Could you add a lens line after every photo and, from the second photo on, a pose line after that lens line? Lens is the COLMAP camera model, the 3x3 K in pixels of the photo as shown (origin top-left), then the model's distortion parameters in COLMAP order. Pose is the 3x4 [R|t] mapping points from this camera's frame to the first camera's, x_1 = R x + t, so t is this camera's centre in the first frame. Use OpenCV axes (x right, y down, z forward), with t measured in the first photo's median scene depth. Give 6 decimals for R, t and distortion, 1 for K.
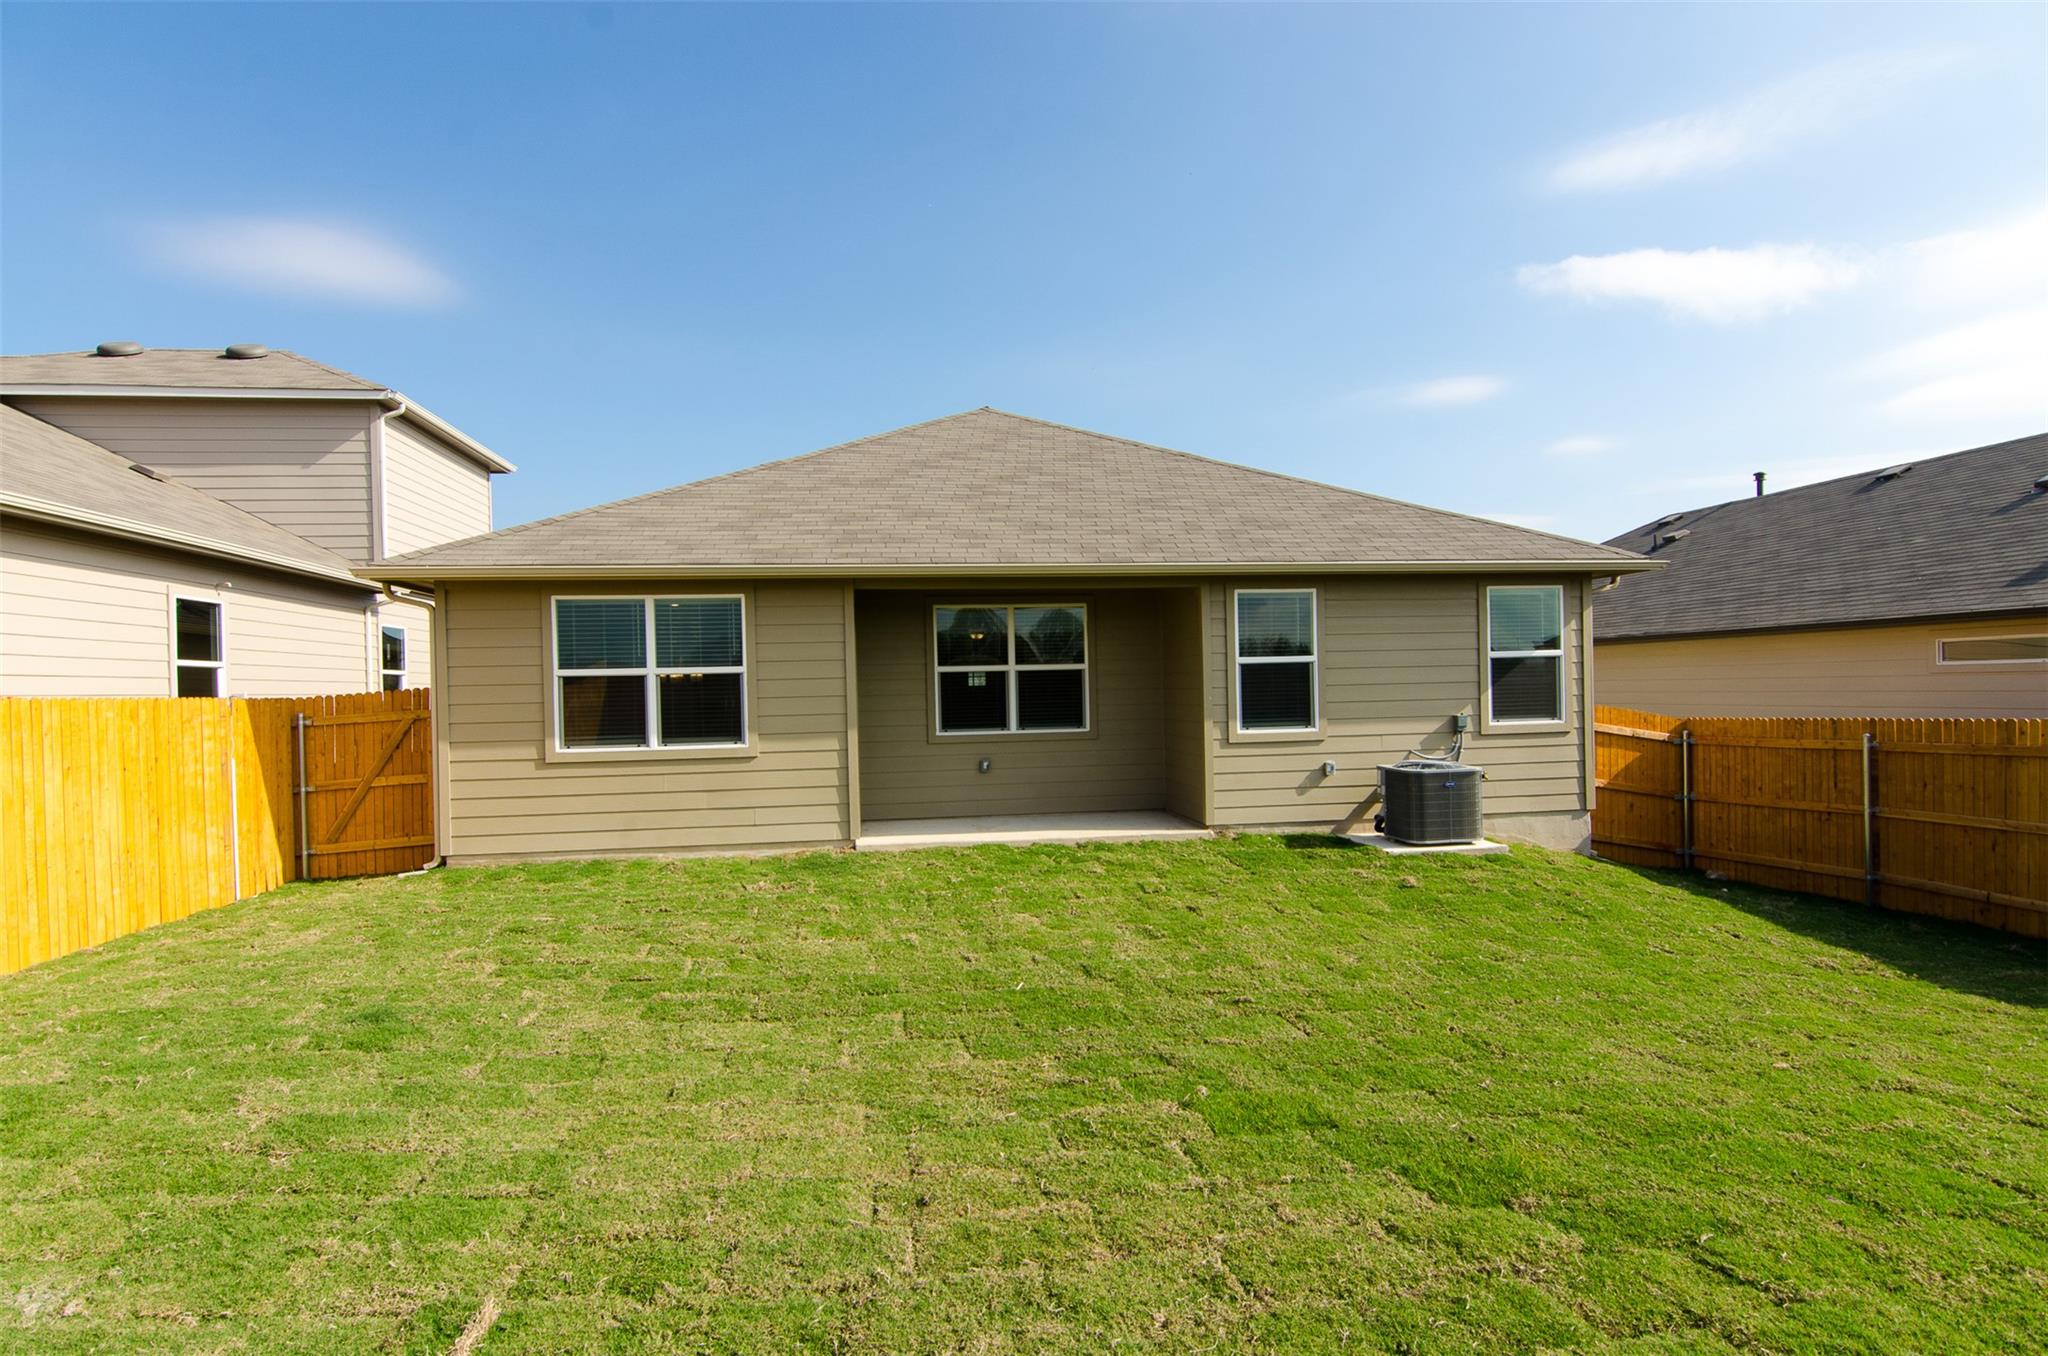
lens RADIAL K [[1117.9, 0, 1024.0], [0, 1117.9, 678.0], [0, 0, 1]] dist [0.000070, -0.000004]
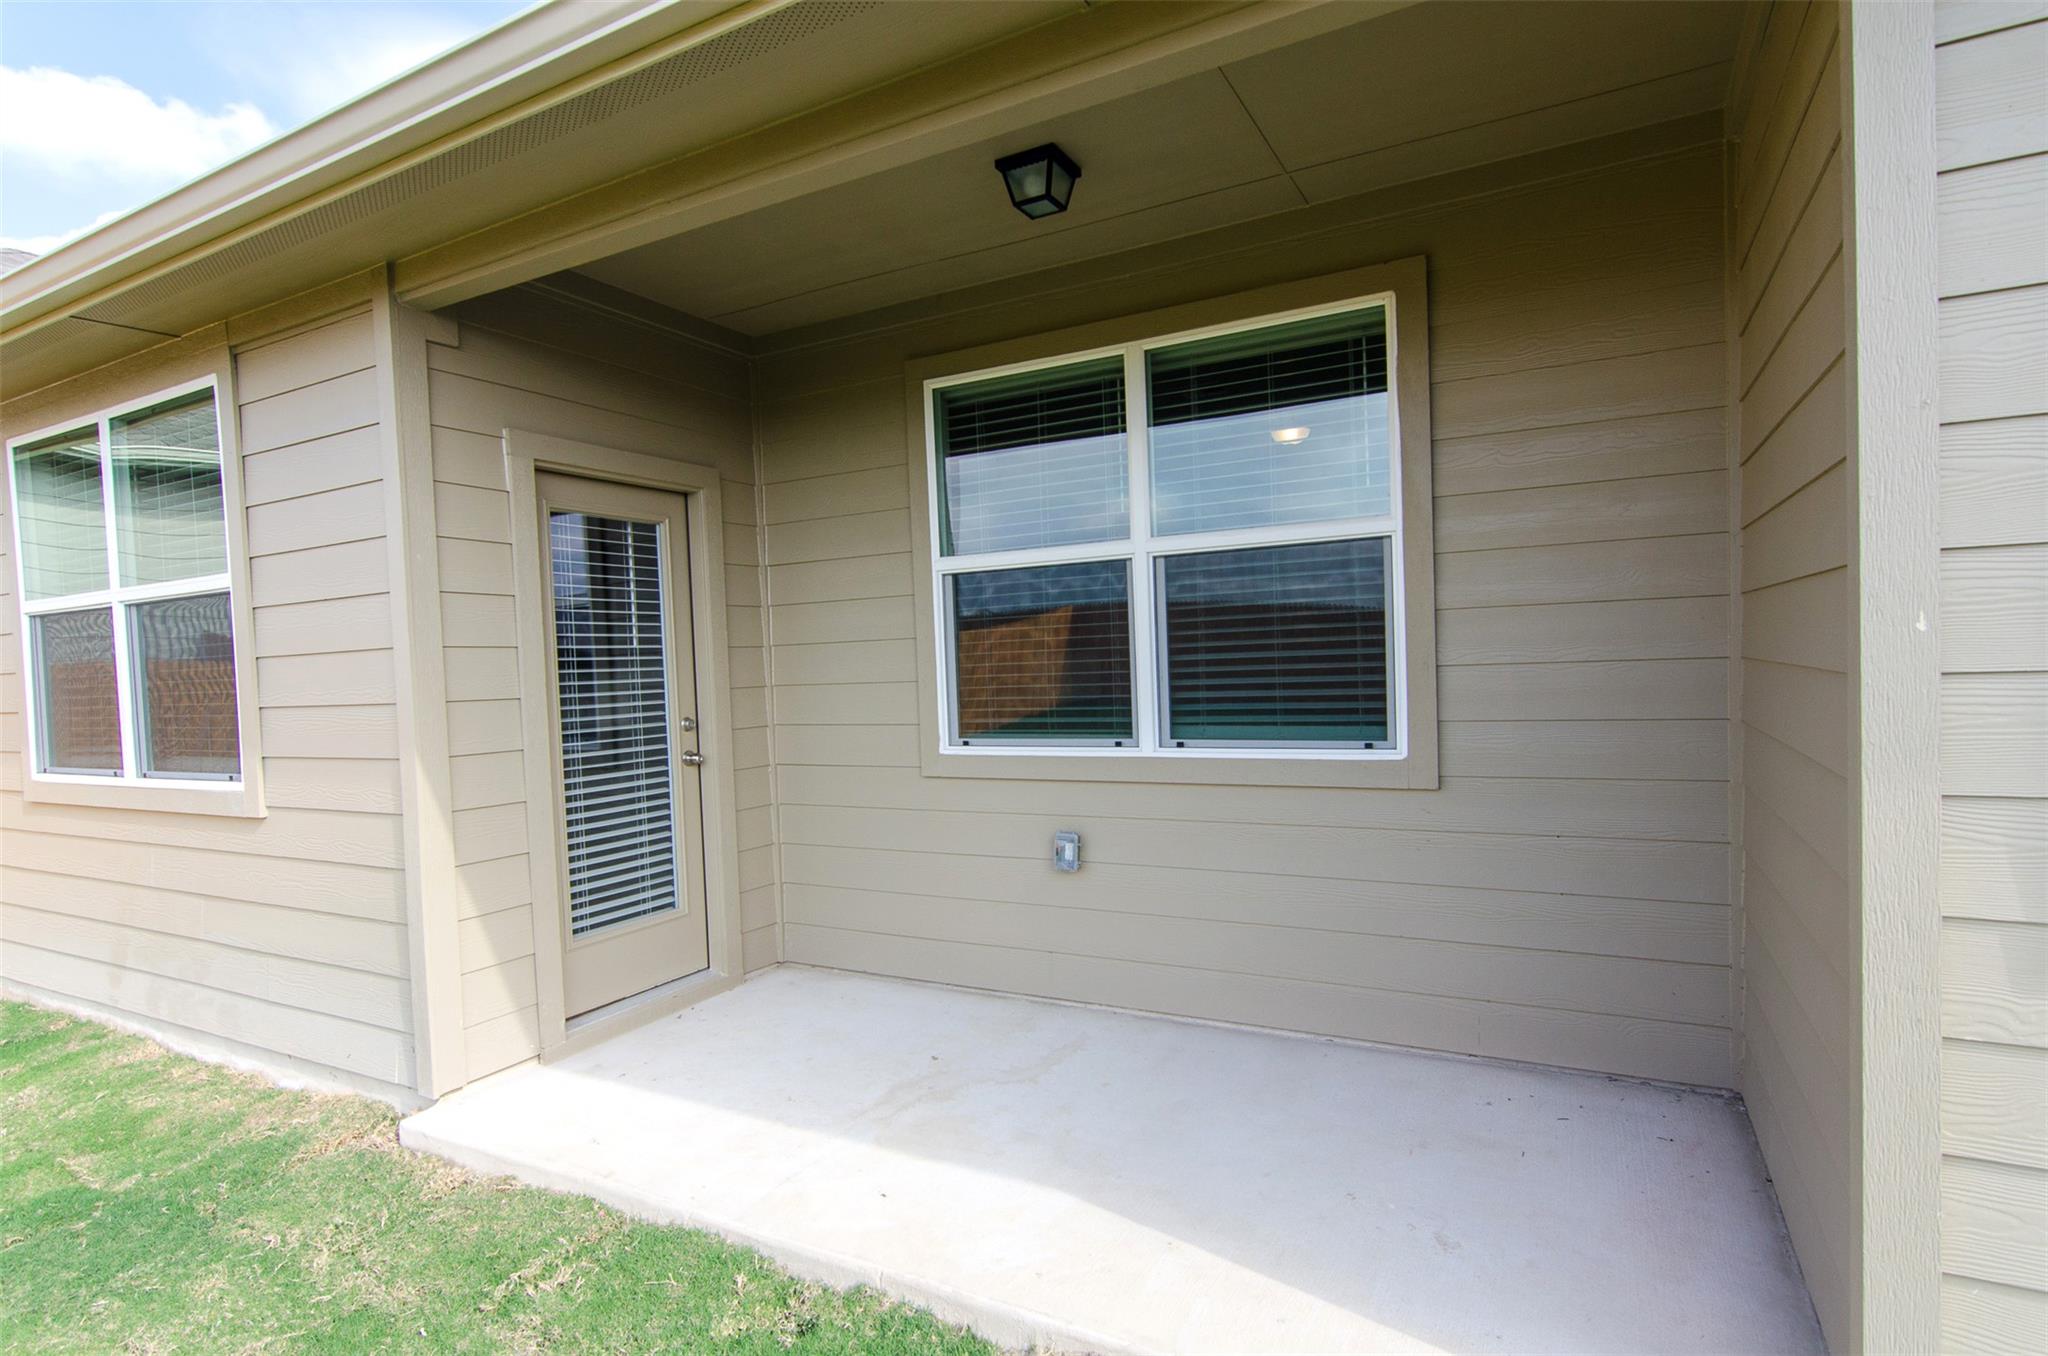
lens RADIAL K [[1045.3, 0, 1024.0], [0, 1045.3, 678.0], [0, 0, 1]] dist [-0.000033, -0.000008]
pose [[0.805845, 0.003800, -0.592114, 0.136893], [0.026610, 0.998737, 0.042625, 0.013851], [0.591528, -0.050105, 0.804726, 0.748178]]
